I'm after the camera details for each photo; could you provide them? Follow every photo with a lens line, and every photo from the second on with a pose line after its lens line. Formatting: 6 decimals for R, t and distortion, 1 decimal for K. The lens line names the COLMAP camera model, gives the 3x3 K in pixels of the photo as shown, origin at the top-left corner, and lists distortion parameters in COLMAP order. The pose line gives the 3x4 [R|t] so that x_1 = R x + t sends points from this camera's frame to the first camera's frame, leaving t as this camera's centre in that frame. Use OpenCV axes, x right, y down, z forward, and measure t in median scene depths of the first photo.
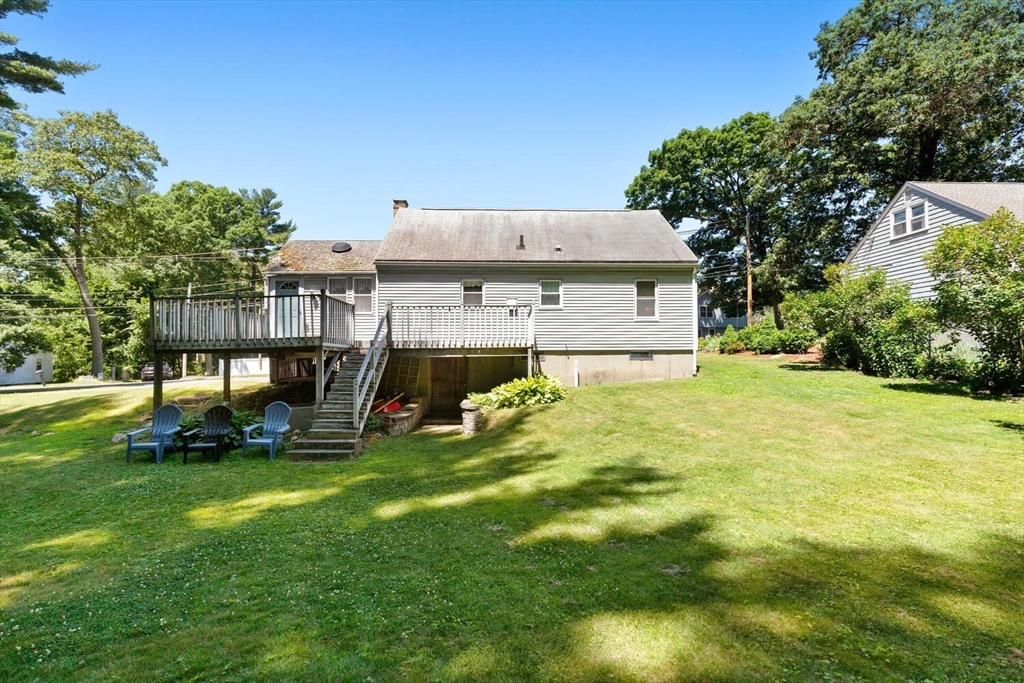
lens RADIAL K [[463.7, 0, 510.9], [0, 463.7, 328.9], [0, 0, 1]] dist [0.002753, 0.000150]
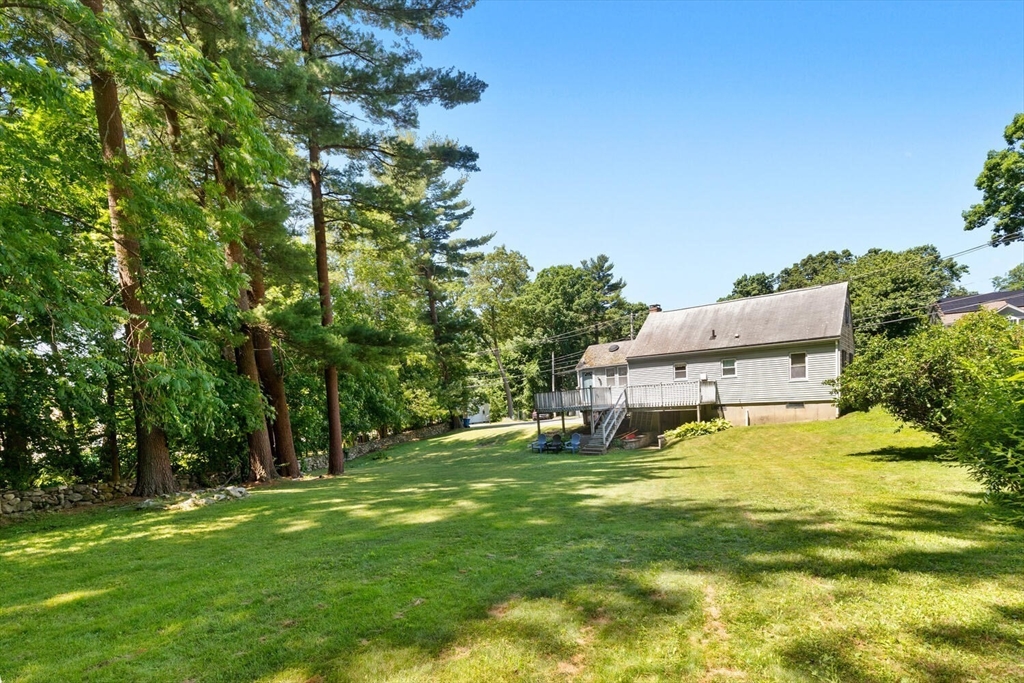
lens RADIAL K [[472.5, 0, 511.6], [0, 472.5, 345.6], [0, 0, 1]] dist [0.001428, 0.000080]
pose [[0.756433, -0.110160, -0.644727, 0.506472], [0.087444, 0.993898, -0.067227, -0.094040], [0.648199, -0.005525, 0.761451, -0.638171]]
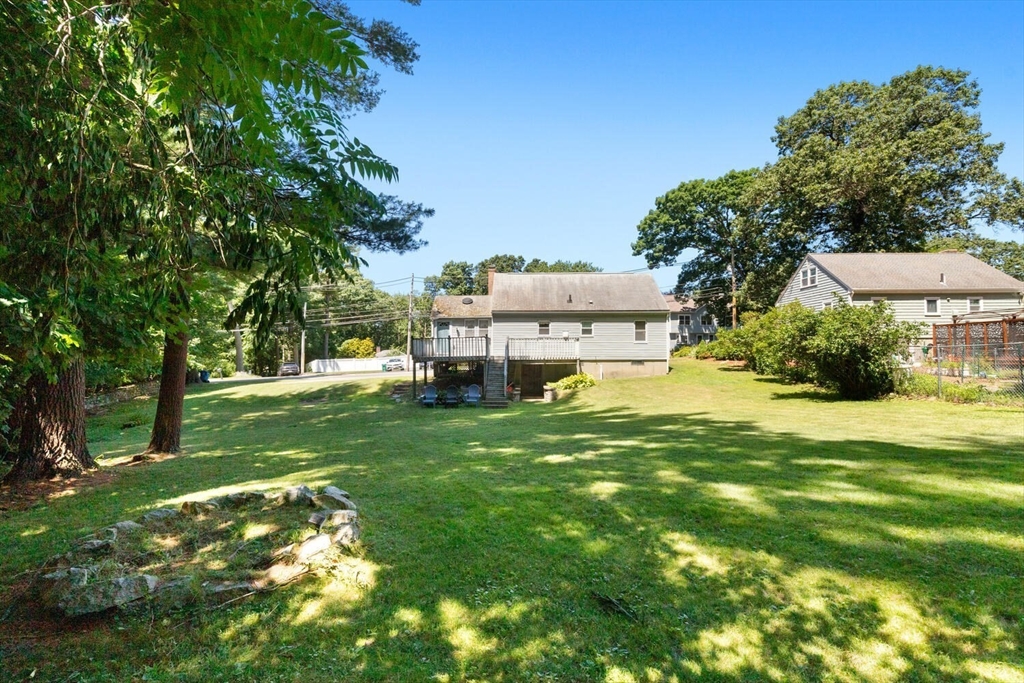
lens RADIAL K [[425.6, 0, 512.8], [0, 425.6, 329.2], [0, 0, 1]] dist [-0.000403, -0.000046]
pose [[0.998498, -0.002202, -0.054742, -0.098621], [0.002221, 0.999997, 0.000287, -0.064145], [0.054741, -0.000408, 0.998500, -0.593952]]
